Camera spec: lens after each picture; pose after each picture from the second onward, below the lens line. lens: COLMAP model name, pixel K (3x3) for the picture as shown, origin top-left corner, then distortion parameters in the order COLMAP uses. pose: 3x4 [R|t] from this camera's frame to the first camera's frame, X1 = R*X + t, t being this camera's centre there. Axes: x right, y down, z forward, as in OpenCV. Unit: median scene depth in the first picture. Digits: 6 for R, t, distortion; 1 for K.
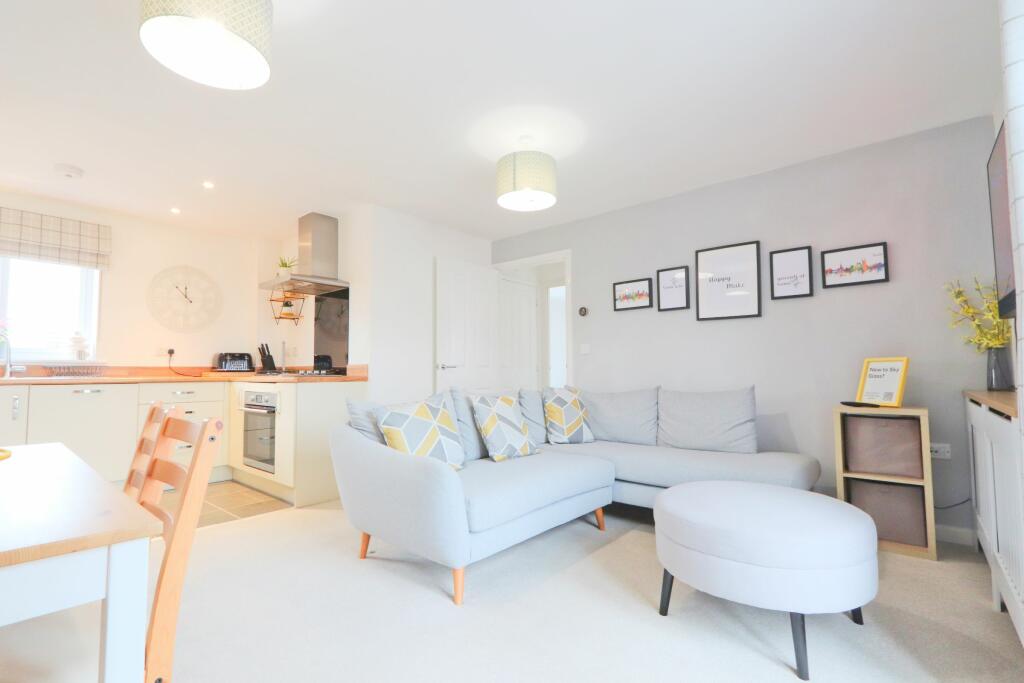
lens RADIAL K [[470.3, 0, 511.1], [0, 470.3, 345.2], [0, 0, 1]] dist [0.001848, -0.000136]
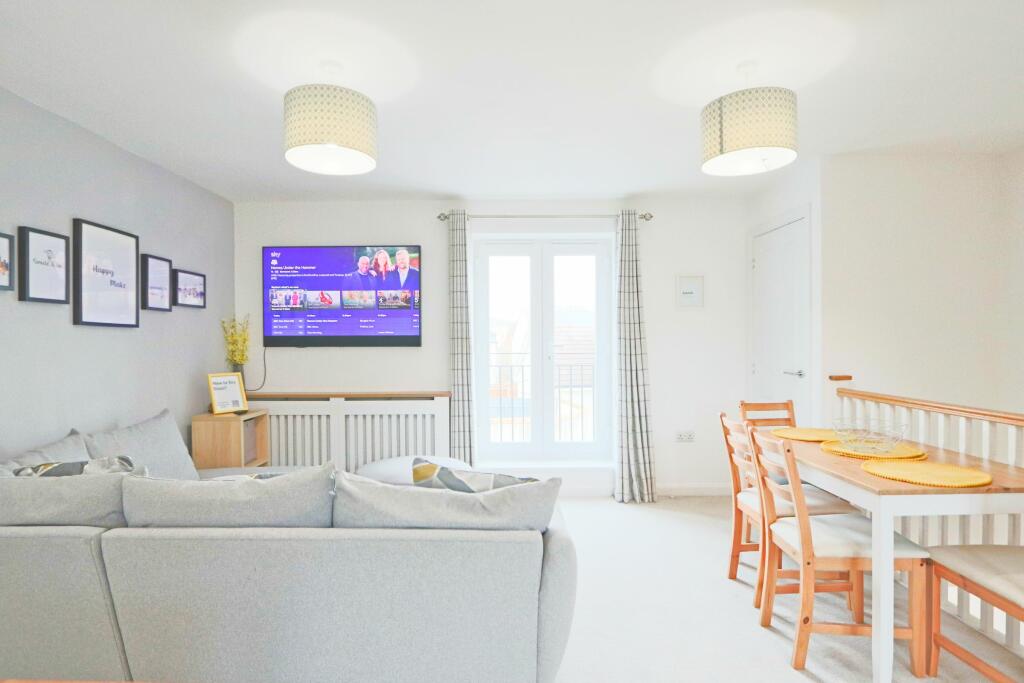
lens RADIAL K [[492.5, 0, 515.5], [0, 492.5, 346.4], [0, 0, 1]] dist [-0.017534, -0.000002]
pose [[-0.652083, 0.003208, 0.758141, -0.568491], [-0.036577, 0.998693, -0.035686, -0.020599], [-0.757265, -0.051001, -0.651114, 1.052001]]
